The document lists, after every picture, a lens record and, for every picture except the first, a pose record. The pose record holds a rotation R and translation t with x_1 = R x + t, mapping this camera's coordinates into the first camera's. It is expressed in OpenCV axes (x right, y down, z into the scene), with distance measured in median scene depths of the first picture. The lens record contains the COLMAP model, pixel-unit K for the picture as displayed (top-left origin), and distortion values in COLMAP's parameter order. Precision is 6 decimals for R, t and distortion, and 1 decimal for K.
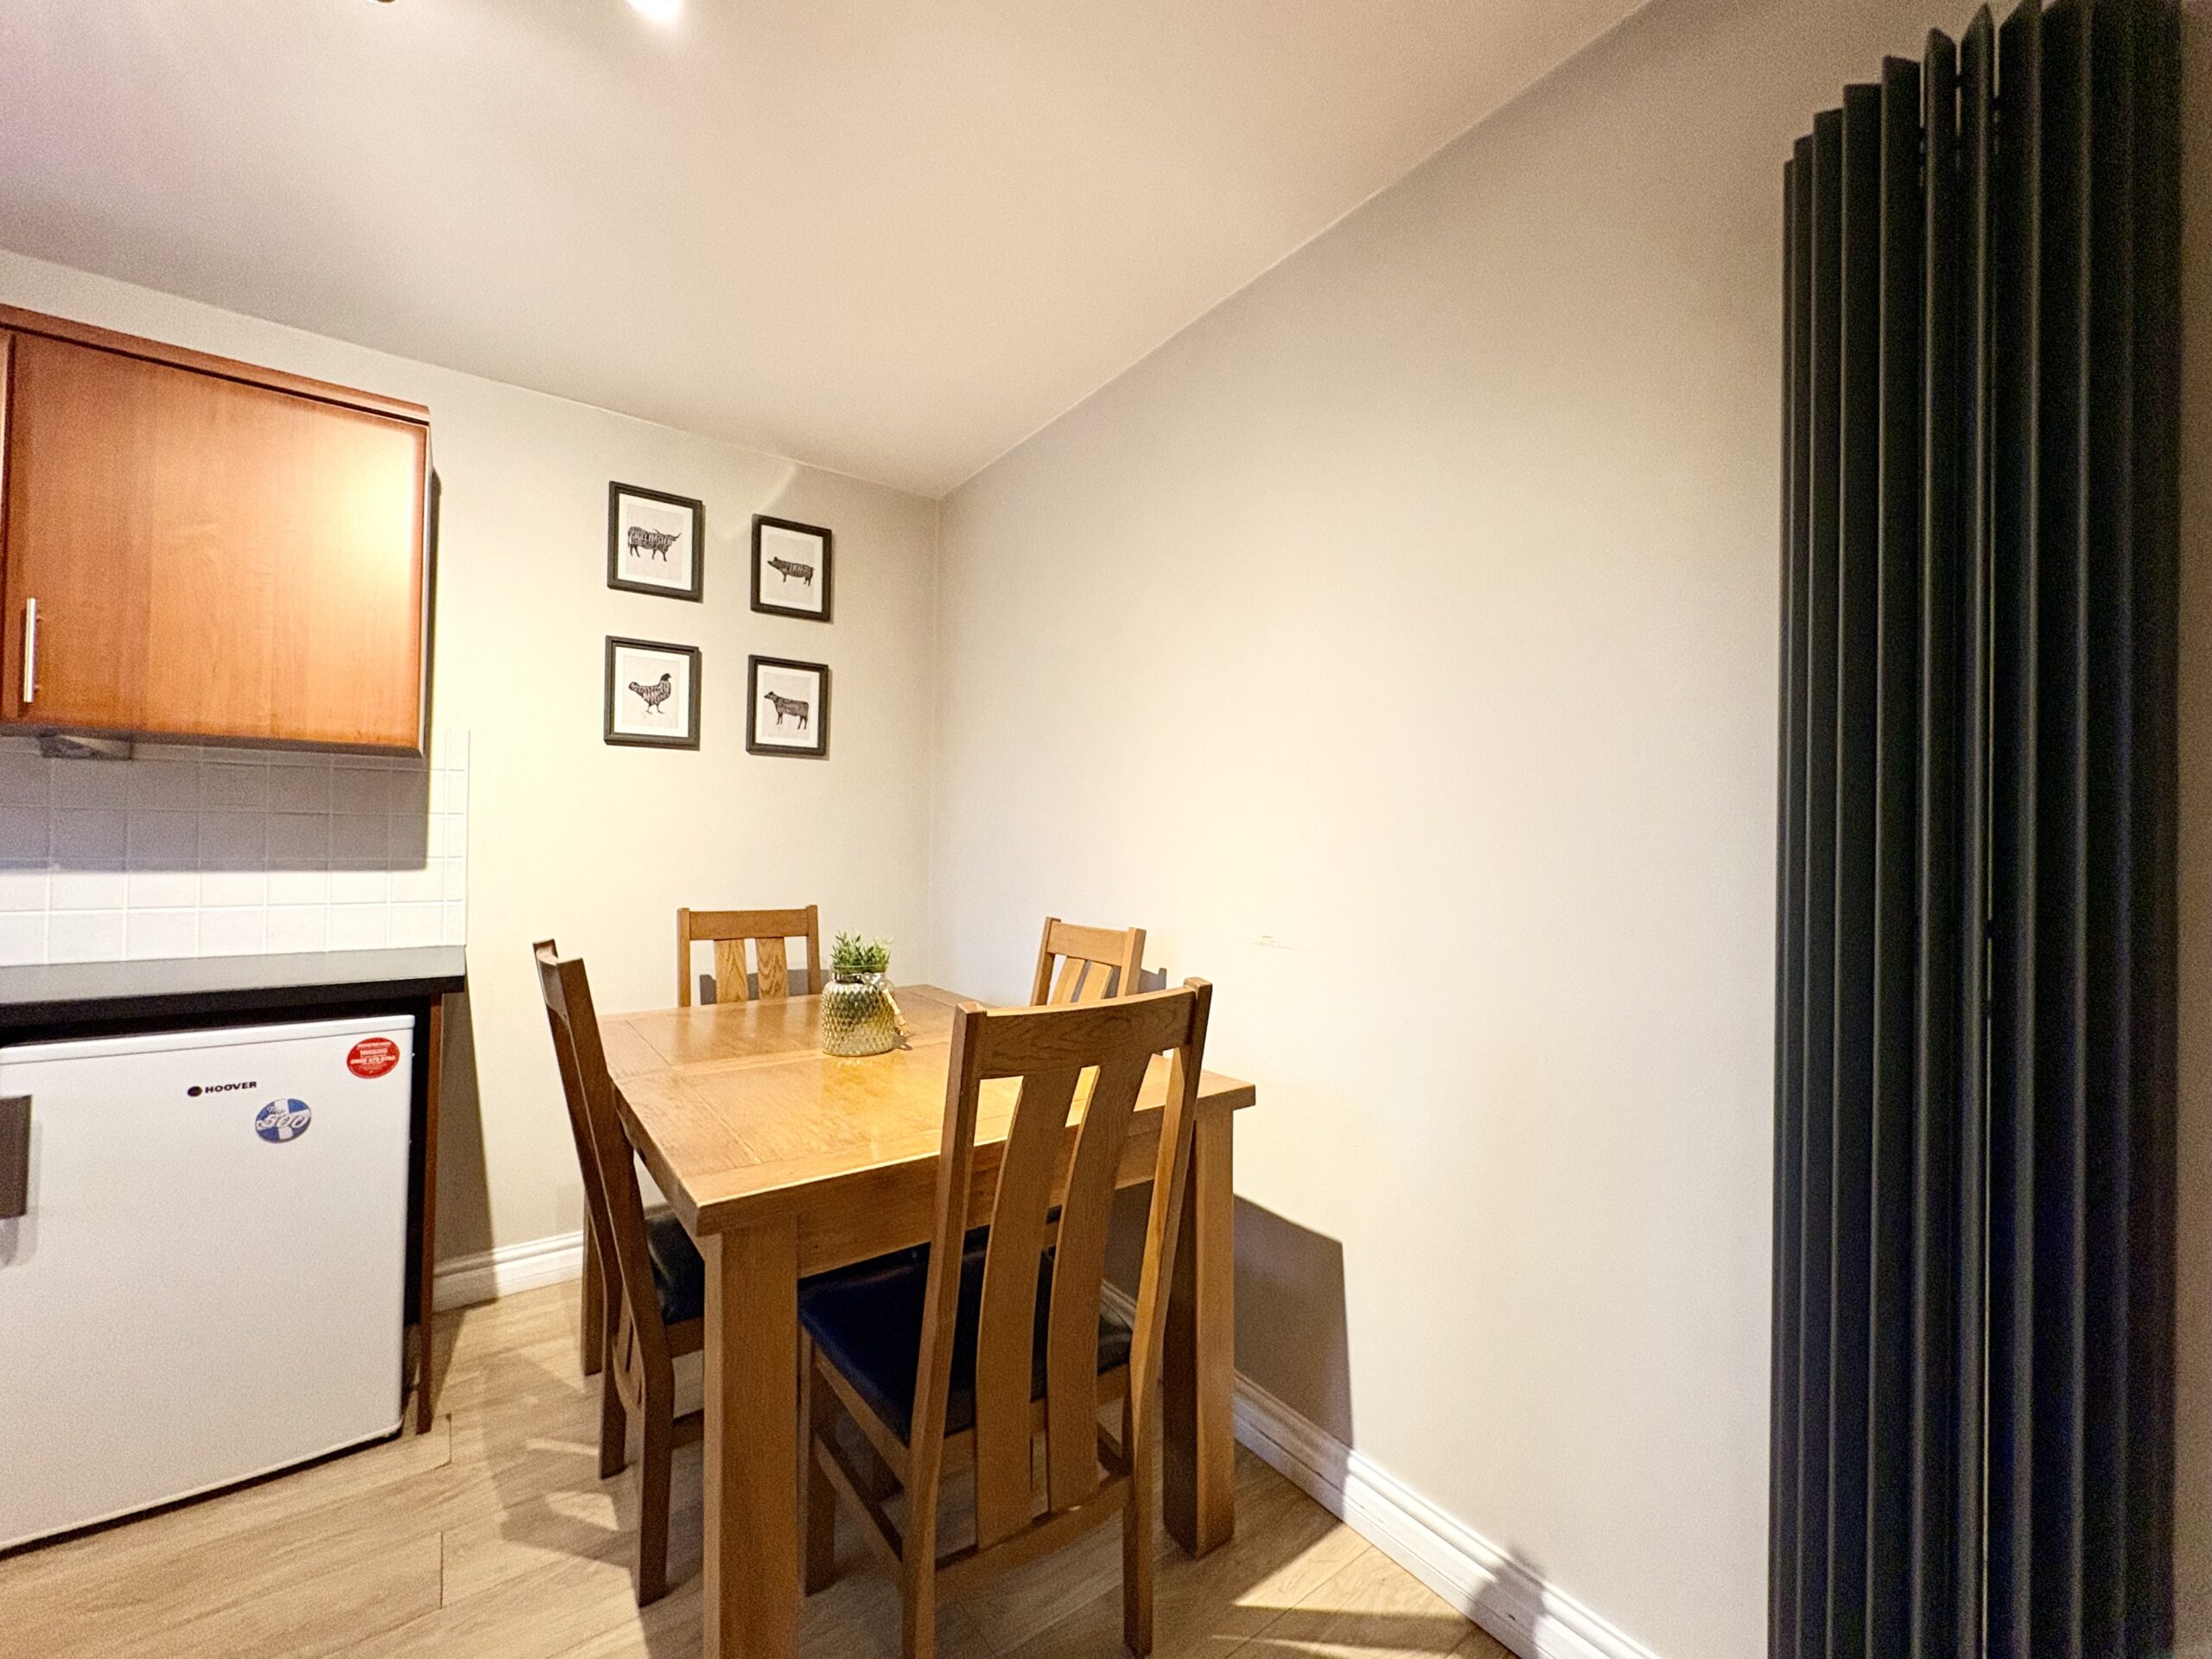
lens RADIAL K [[879.1, 0, 1103.4], [0, 879.1, 829.3], [0, 0, 1]] dist [-0.001088, -0.000086]
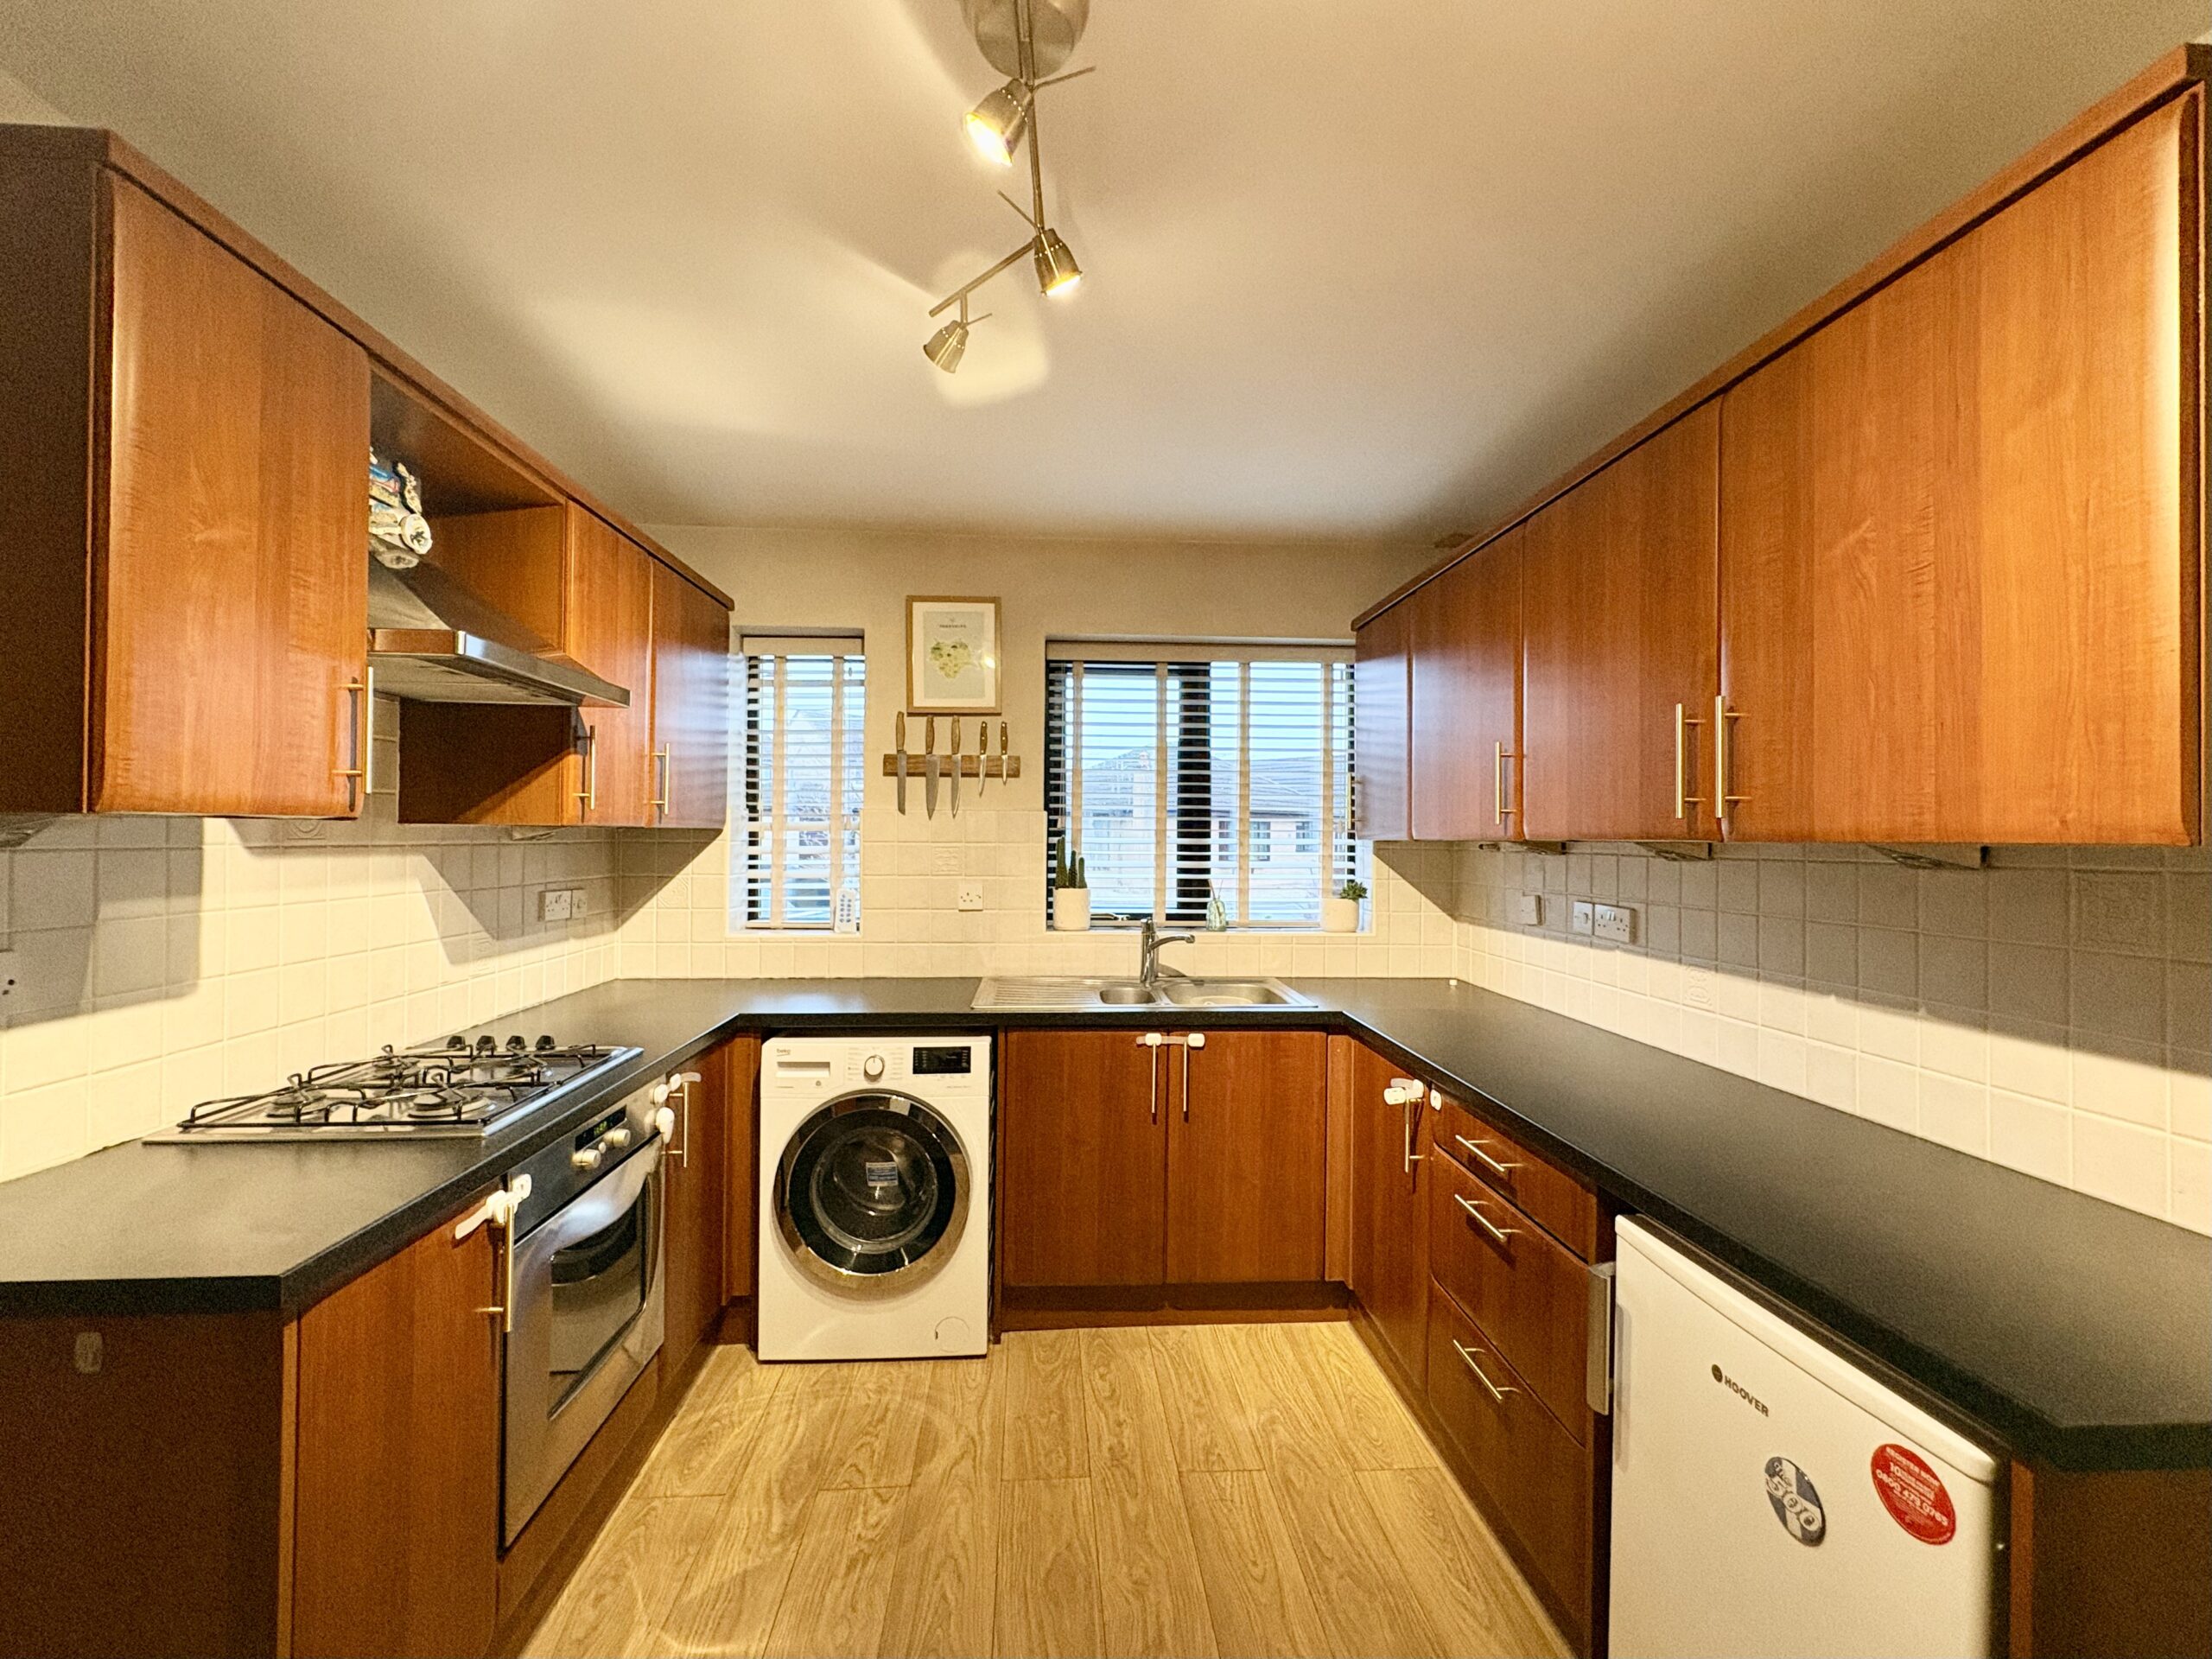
lens RADIAL K [[921.8, 0, 1100.5], [0, 921.8, 829.1], [0, 0, 1]] dist [0.000100, 0.000218]
pose [[-0.540964, -0.026758, -0.840620, -0.094258], [-0.001984, 0.999532, -0.030539, -0.067263], [0.841044, -0.014853, -0.540763, 0.622329]]
